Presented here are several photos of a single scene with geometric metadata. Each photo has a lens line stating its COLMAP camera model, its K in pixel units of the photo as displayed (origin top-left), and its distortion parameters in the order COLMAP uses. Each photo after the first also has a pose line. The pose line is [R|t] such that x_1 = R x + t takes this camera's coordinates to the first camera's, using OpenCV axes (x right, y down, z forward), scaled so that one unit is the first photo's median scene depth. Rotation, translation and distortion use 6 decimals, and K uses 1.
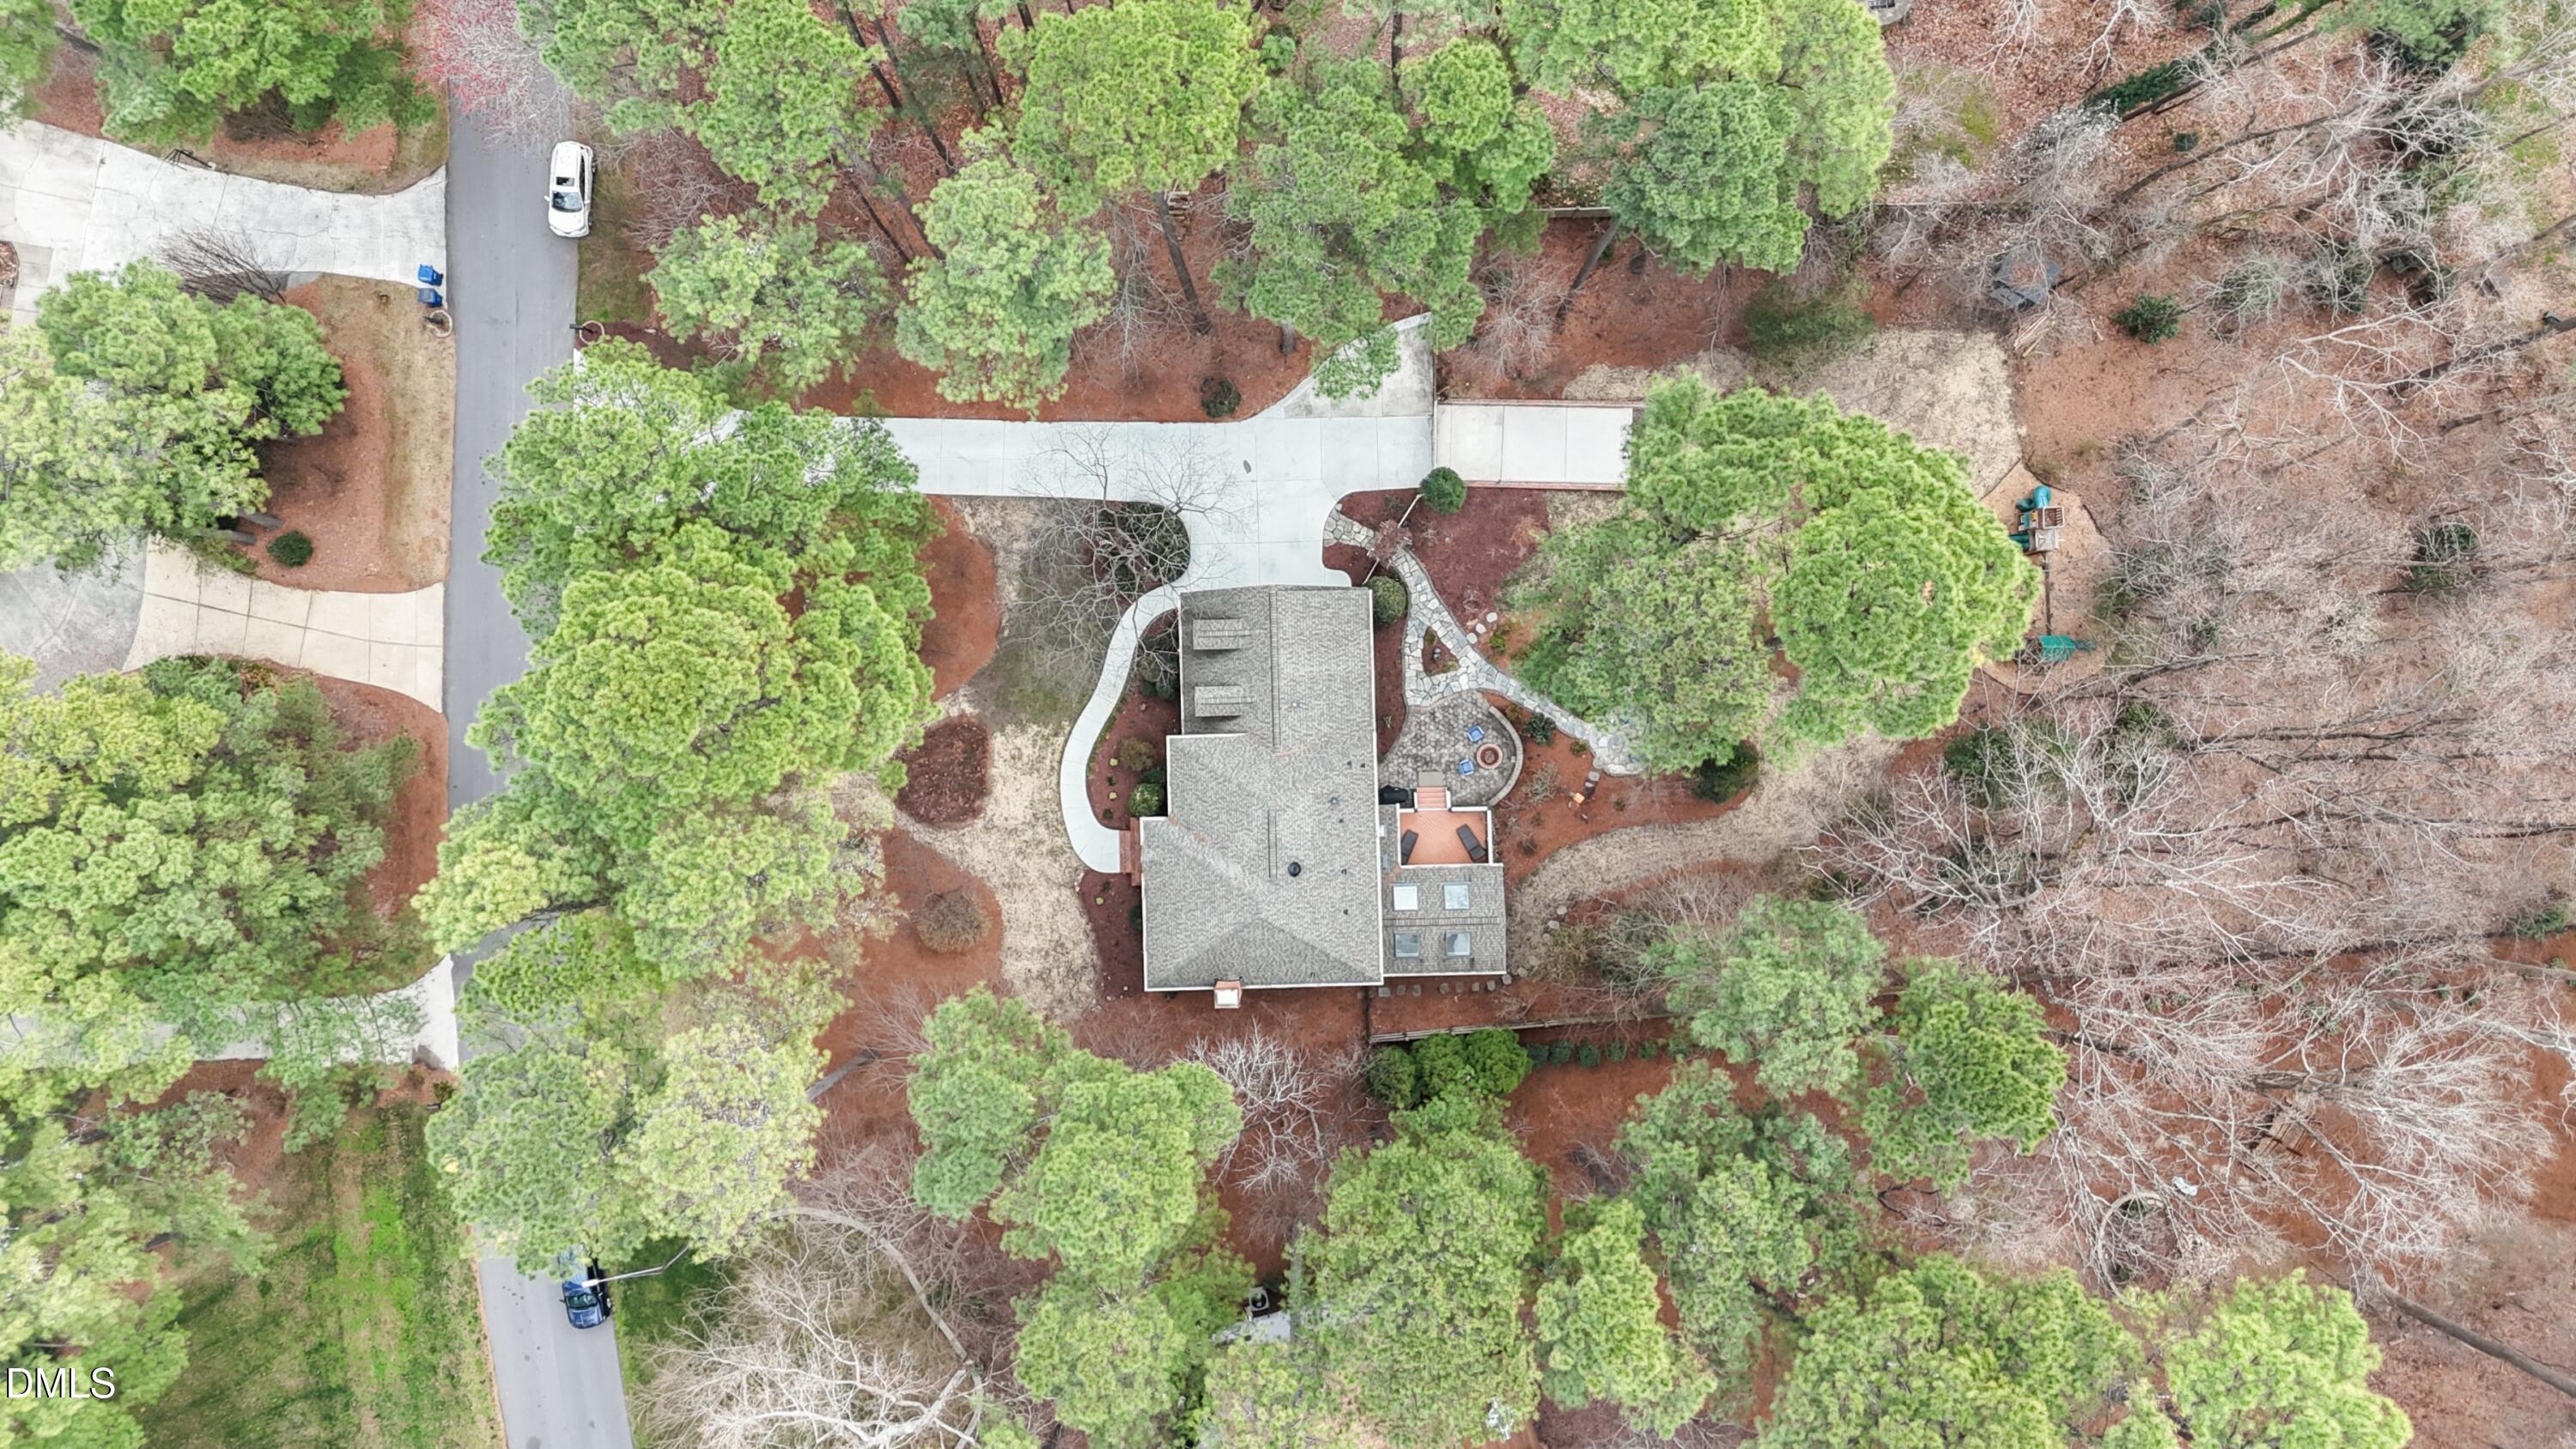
lens RADIAL K [[1861.9, 0, 1292.0], [0, 1861.9, 716.9], [0, 0, 1]] dist [0.044796, -0.020207]
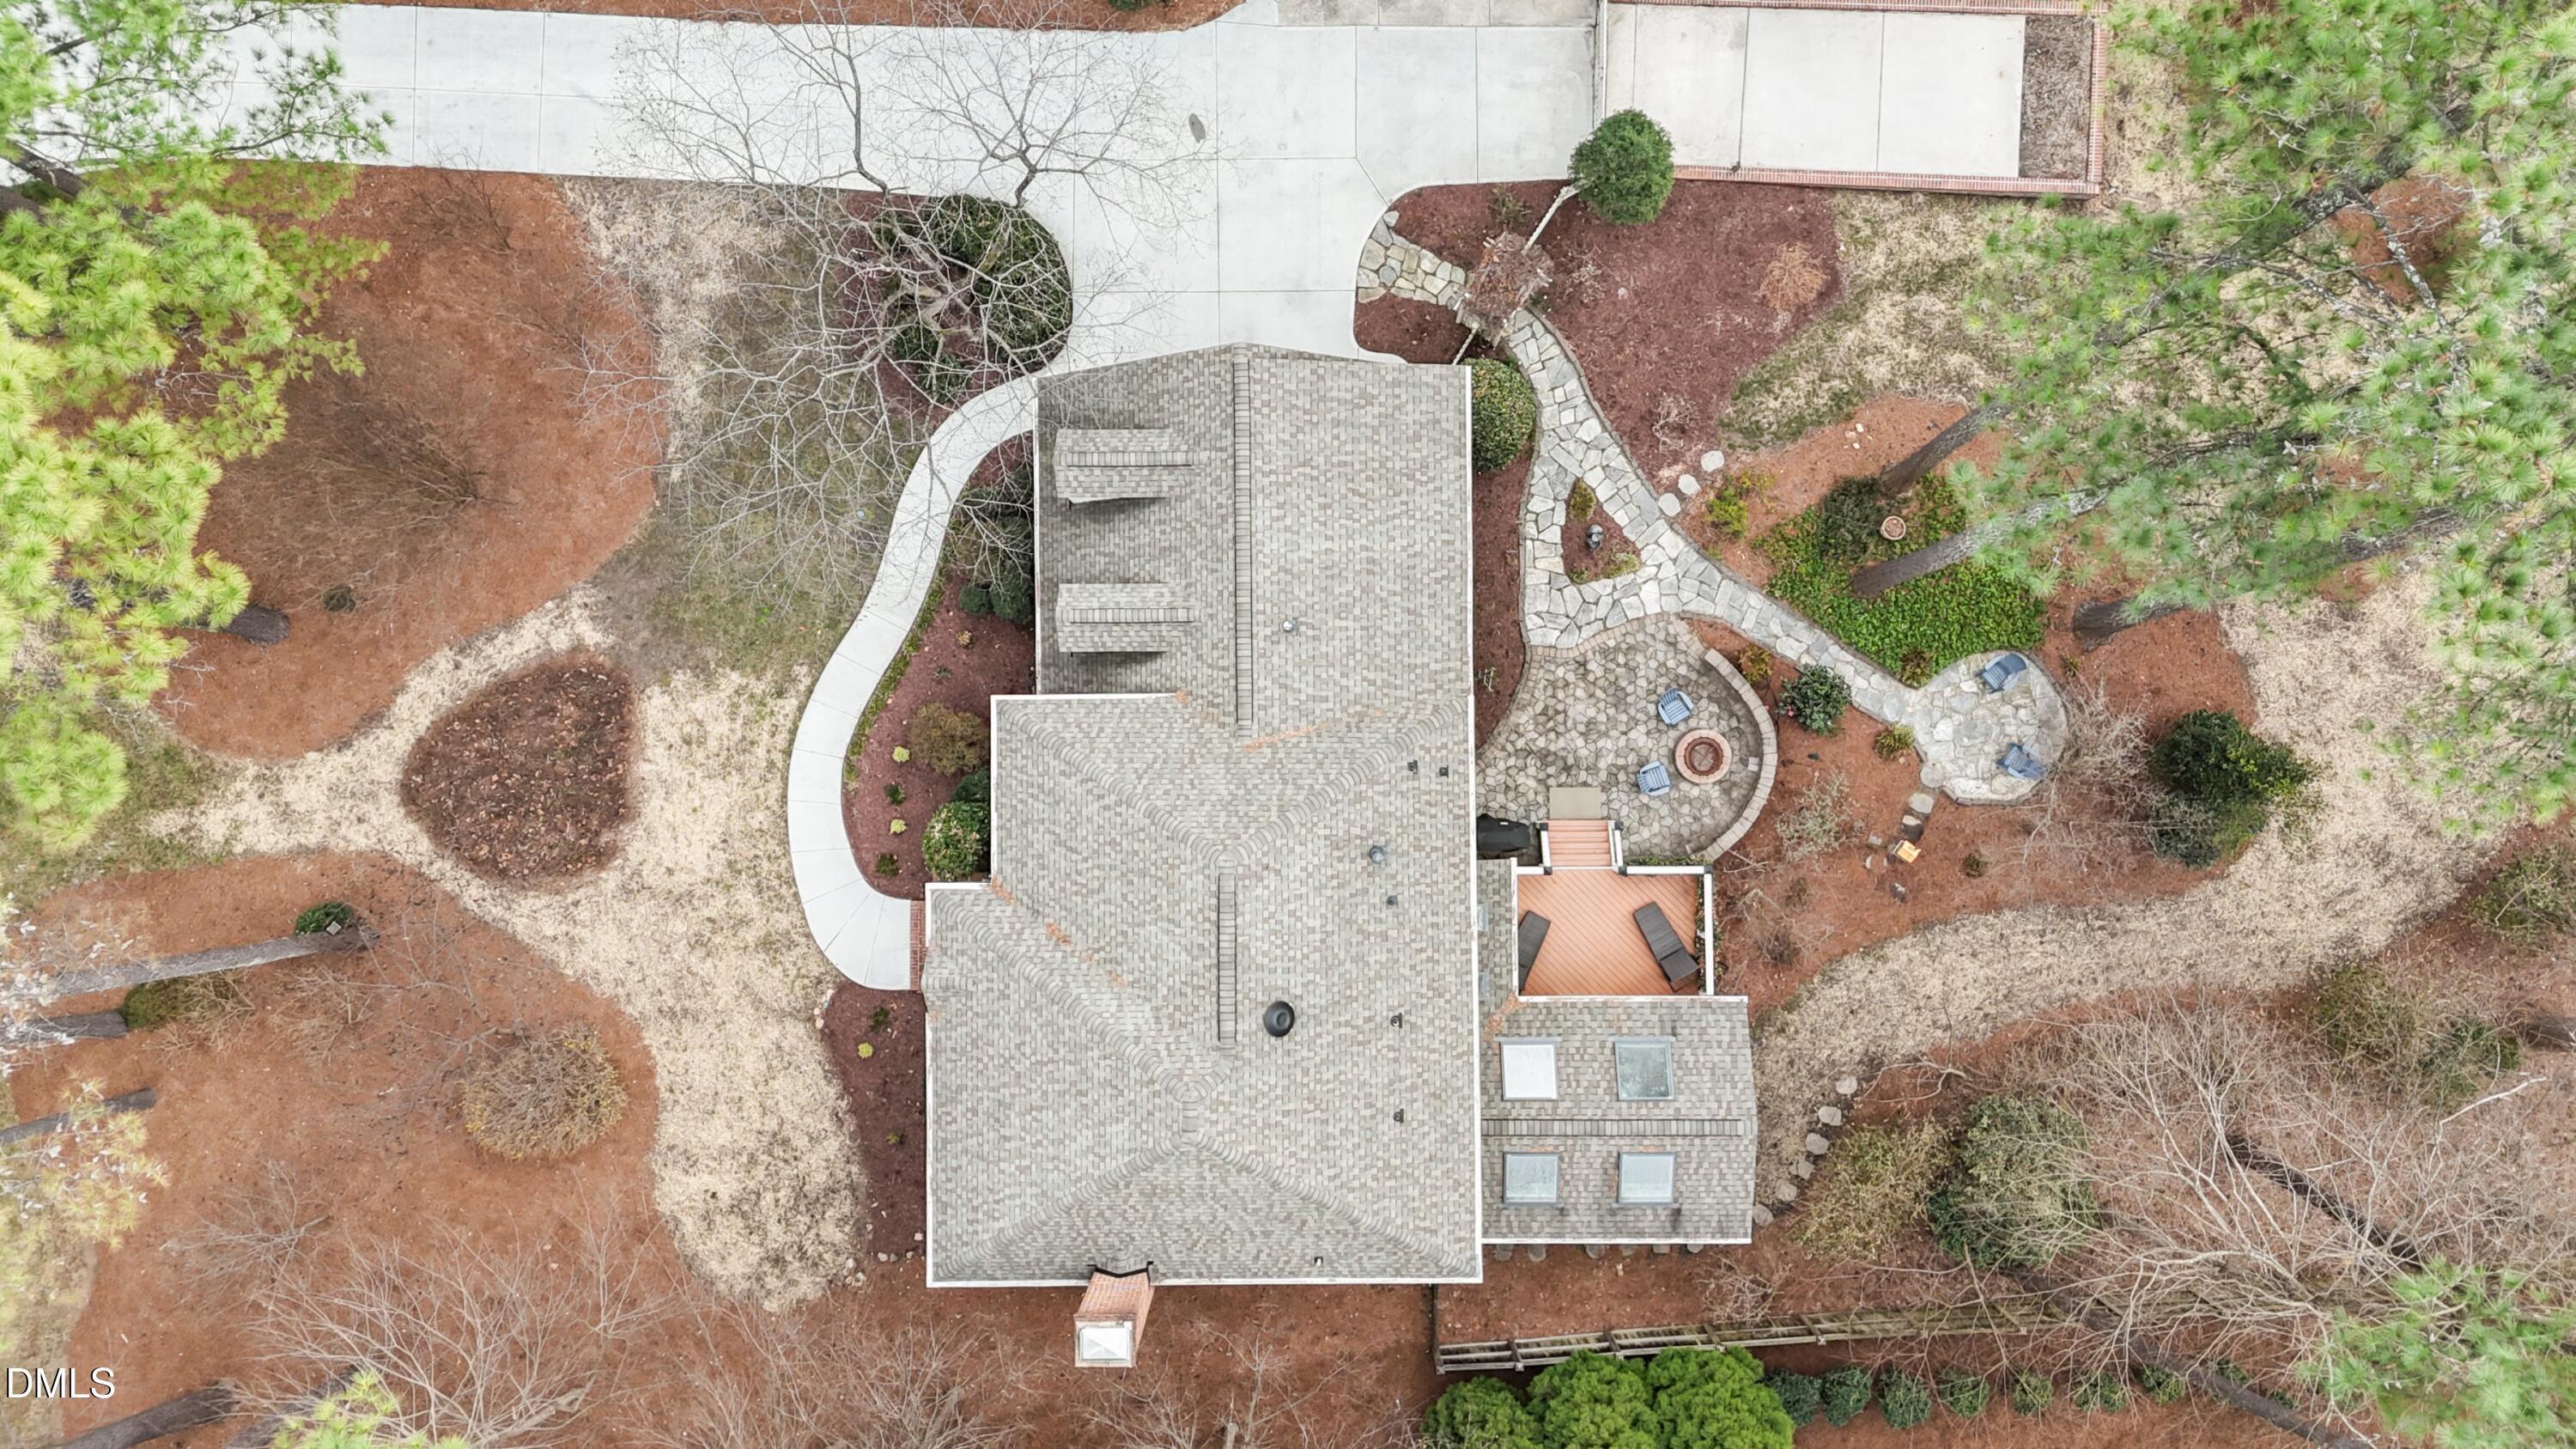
lens RADIAL K [[1861.9, 0, 1291.7], [0, 1861.9, 732.1], [0, 0, 1]] dist [0.044796, -0.020207]
pose [[0.999837, 0.017987, -0.001572, 0.003251], [-0.017973, 0.999801, 0.008660, 0.012880], [0.001727, -0.008630, 0.999961, 0.530570]]
